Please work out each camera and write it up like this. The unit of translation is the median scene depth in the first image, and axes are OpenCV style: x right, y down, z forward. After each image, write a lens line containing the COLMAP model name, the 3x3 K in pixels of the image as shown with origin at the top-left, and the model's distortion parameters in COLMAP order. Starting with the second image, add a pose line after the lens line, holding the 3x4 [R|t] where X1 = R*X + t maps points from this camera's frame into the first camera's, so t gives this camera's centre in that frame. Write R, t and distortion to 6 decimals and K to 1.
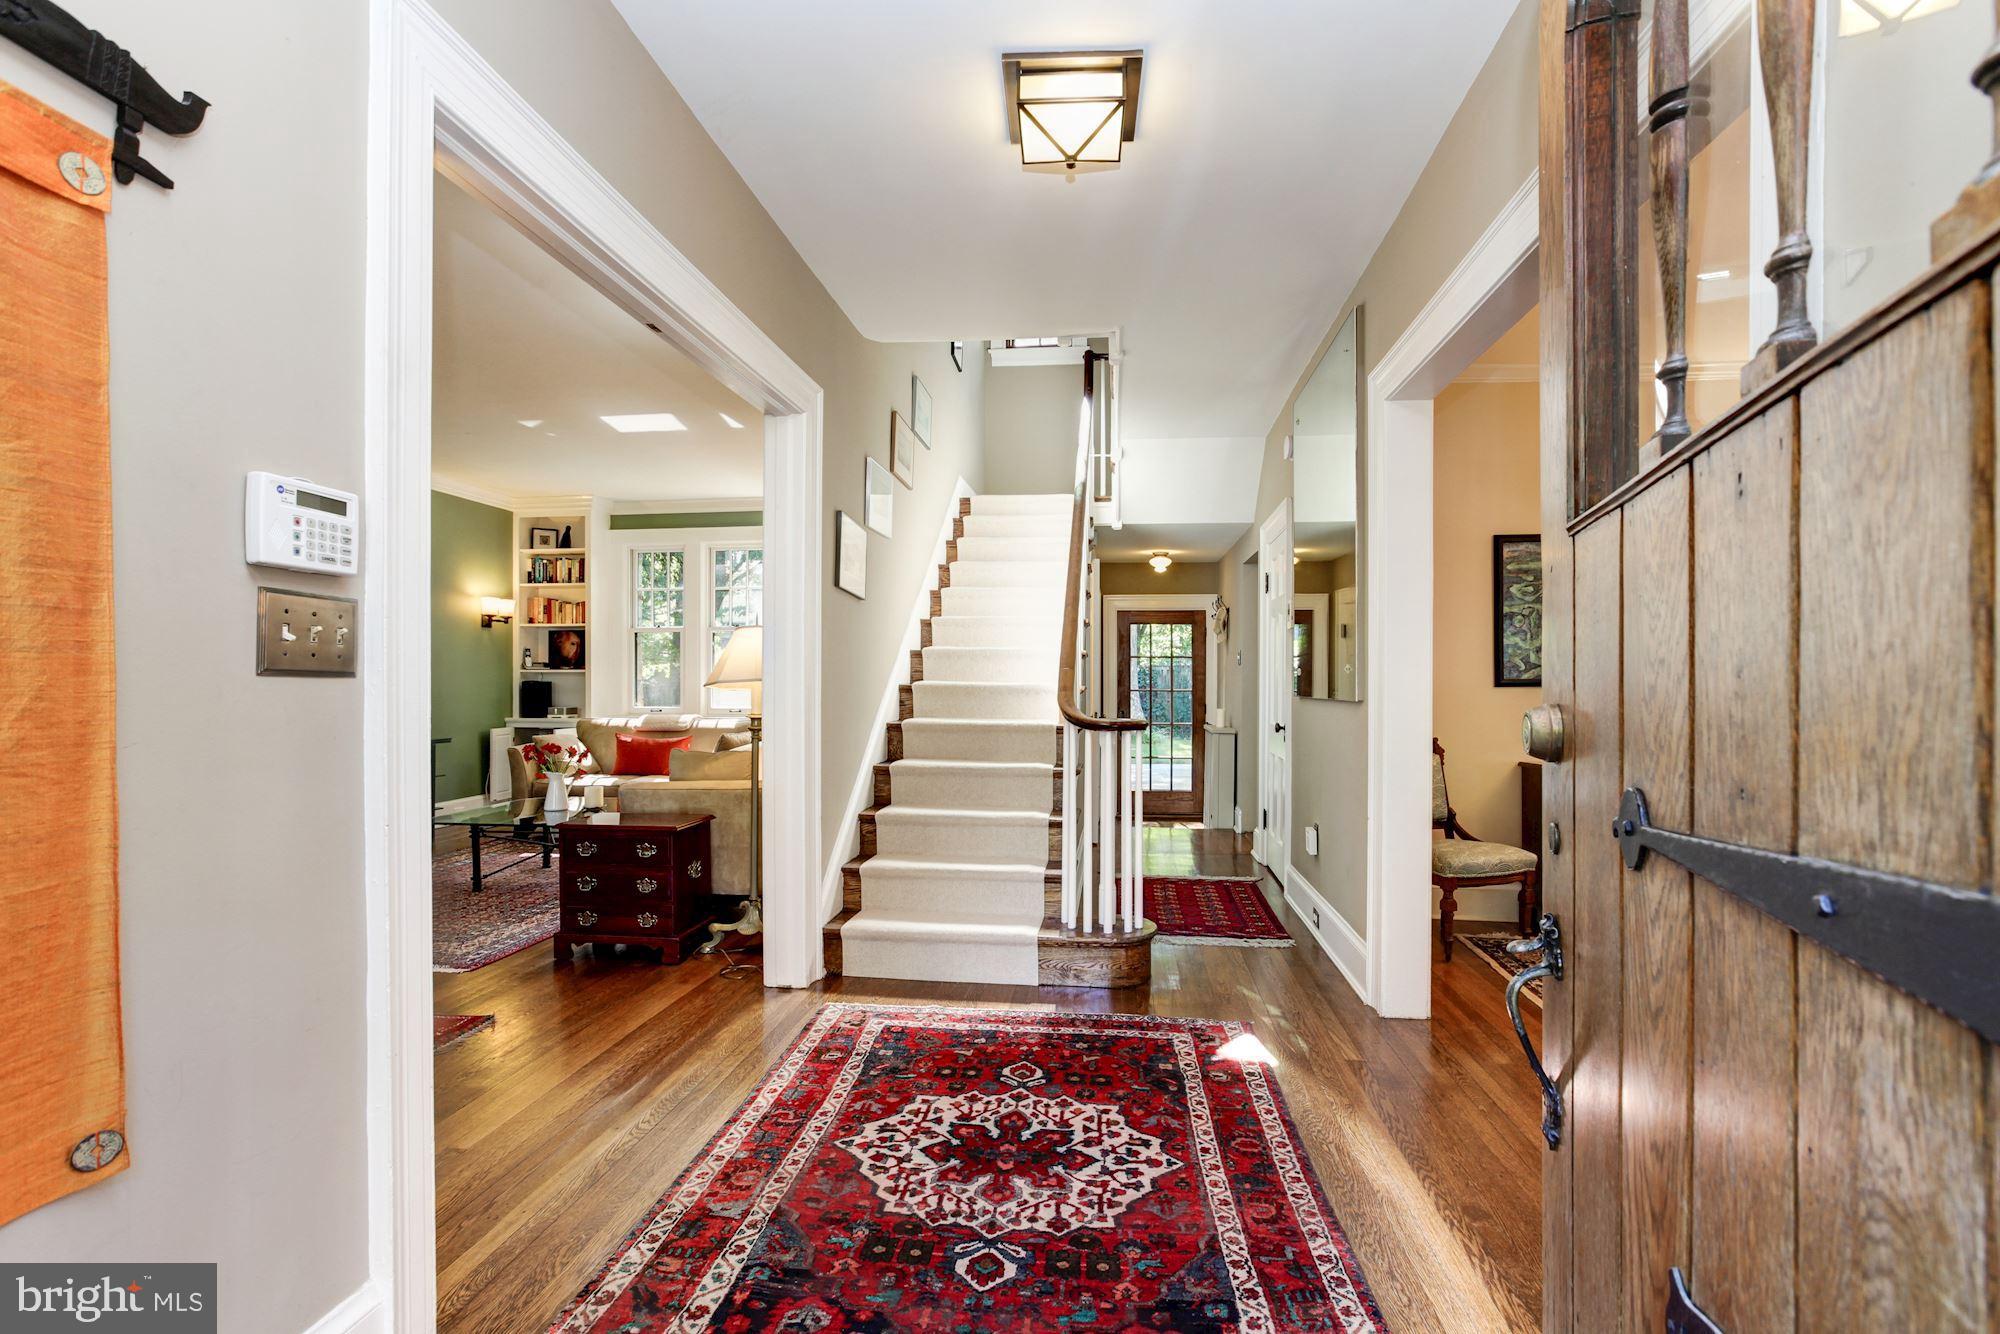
lens RADIAL K [[907.5, 0, 997.4], [0, 907.5, 688.2], [0, 0, 1]] dist [0.001346, 0.000547]
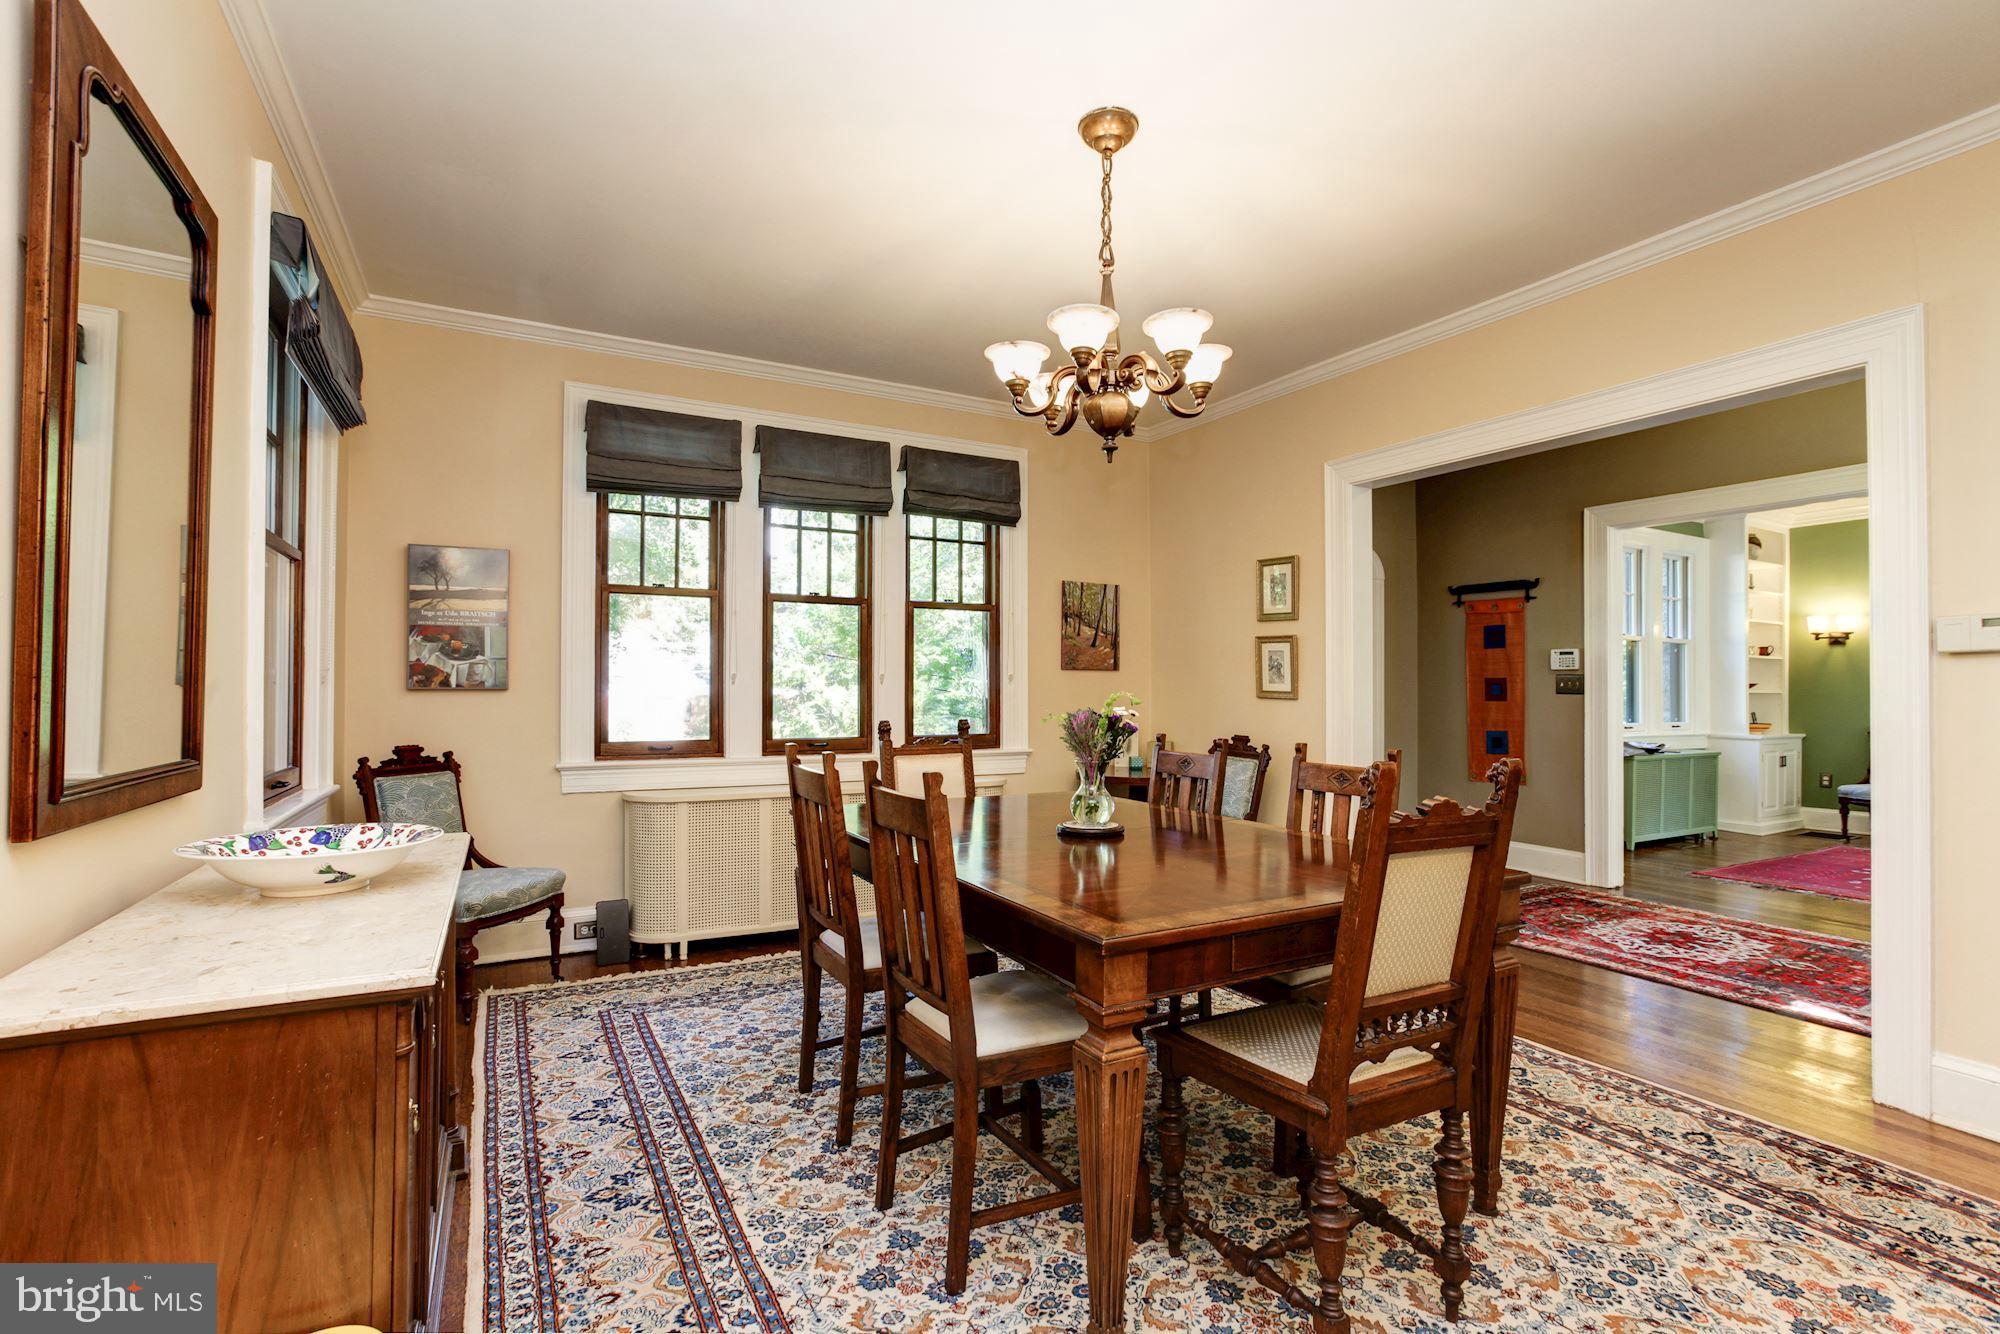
lens RADIAL K [[907.5, 0, 997.4], [0, 907.5, 688.2], [0, 0, 1]] dist [0.001346, 0.000547]
pose [[-0.812285, -0.000800, -0.583260, 1.145100], [-0.002133, 0.999996, 0.001600, -0.010478], [0.583256, 0.002544, -0.812284, 0.854161]]
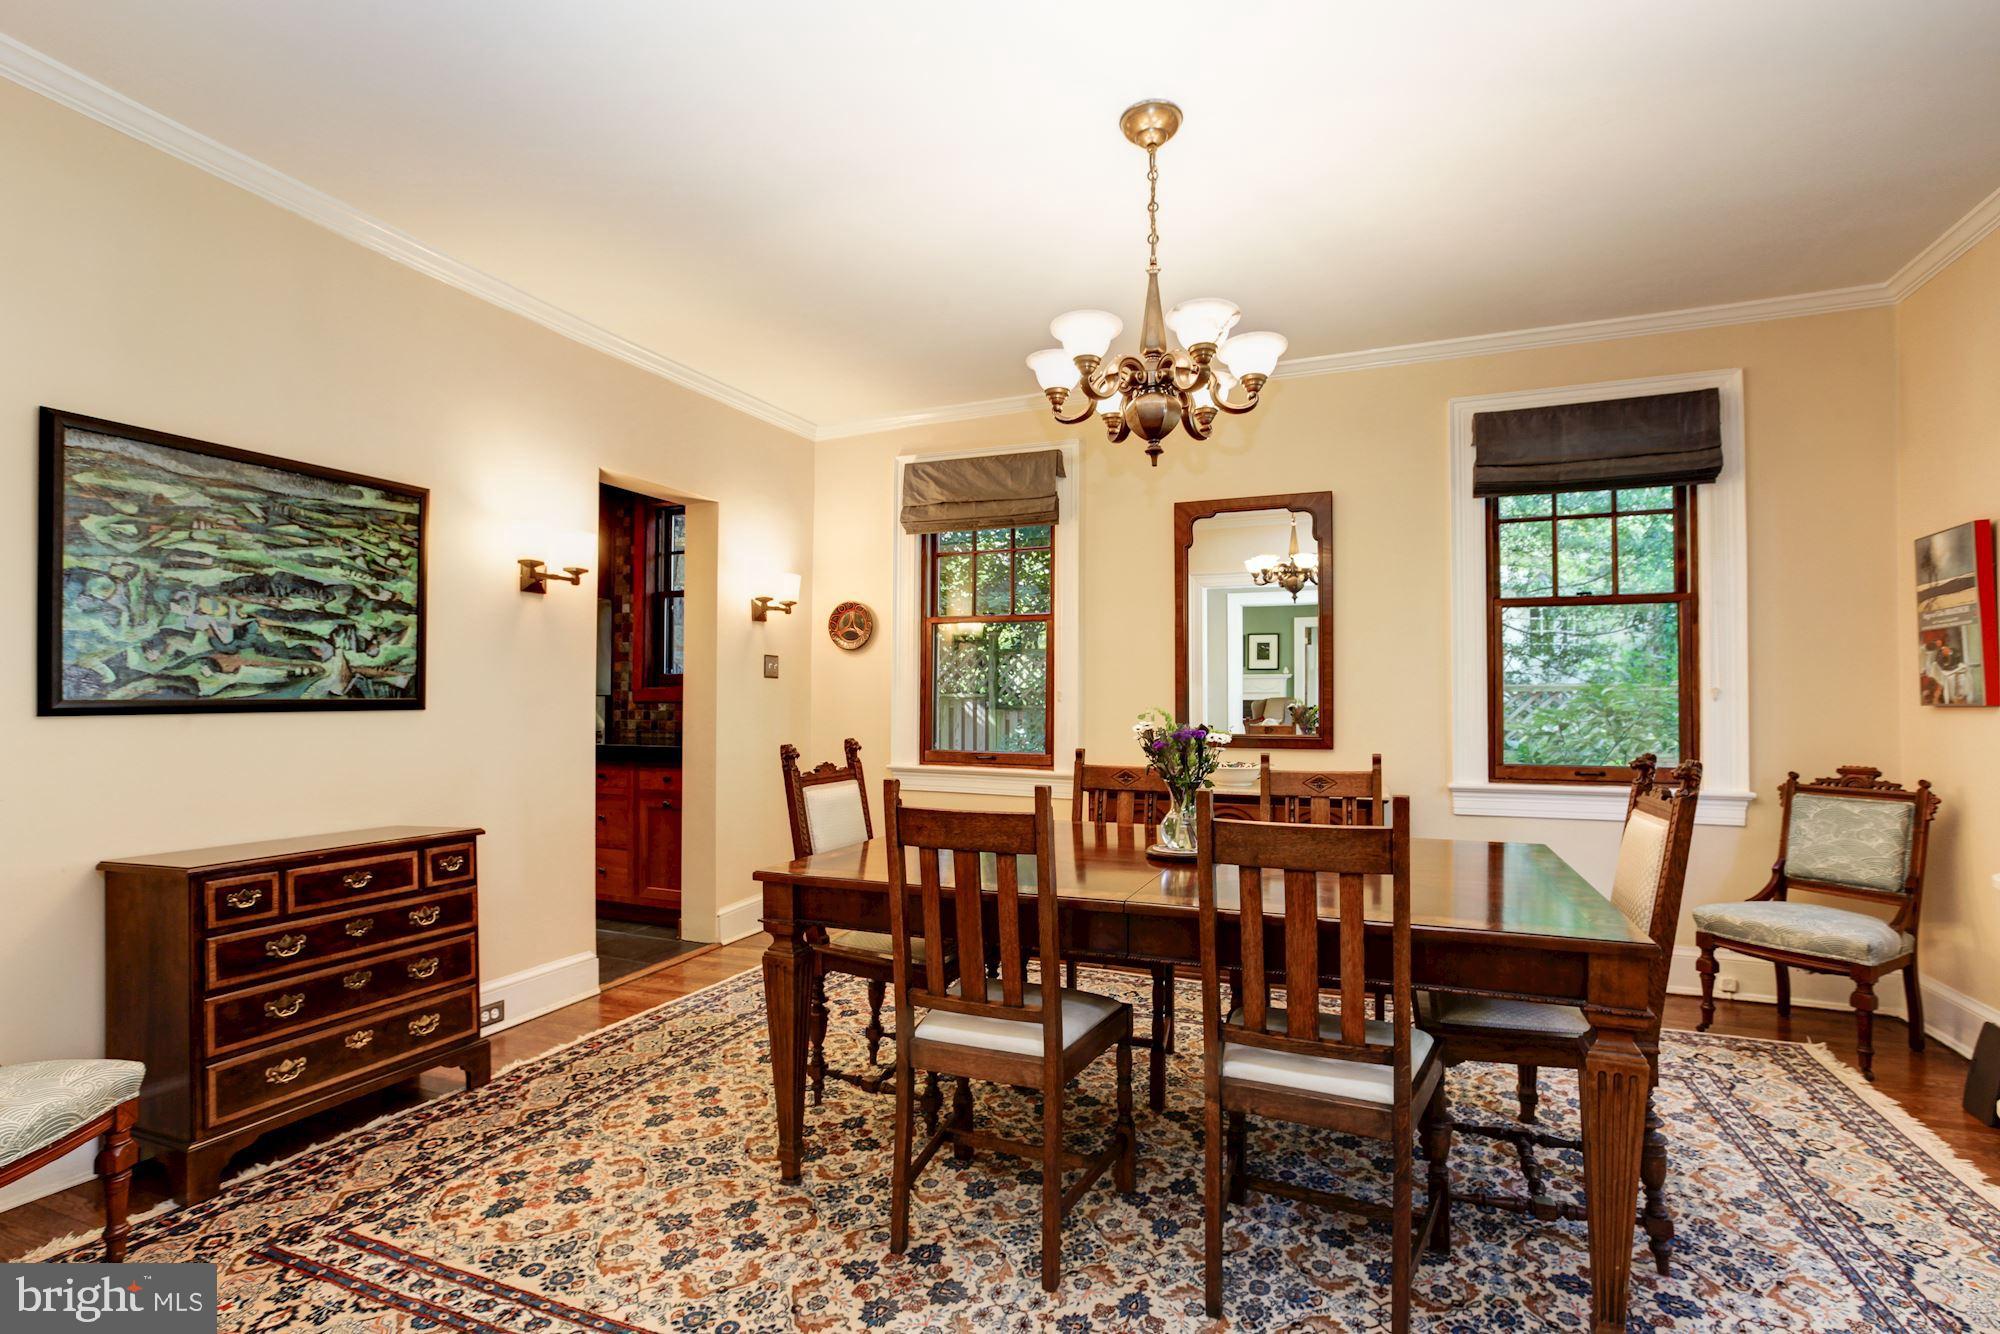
lens RADIAL K [[893.2, 0, 1031.6], [0, 893.2, 700.1], [0, 0, 1]] dist [0.000607, 0.000263]
pose [[0.230873, 0.012942, 0.972898, 0.204326], [0.001330, 0.999906, -0.013617, -0.002458], [-0.972983, 0.004437, 0.230835, 0.371461]]
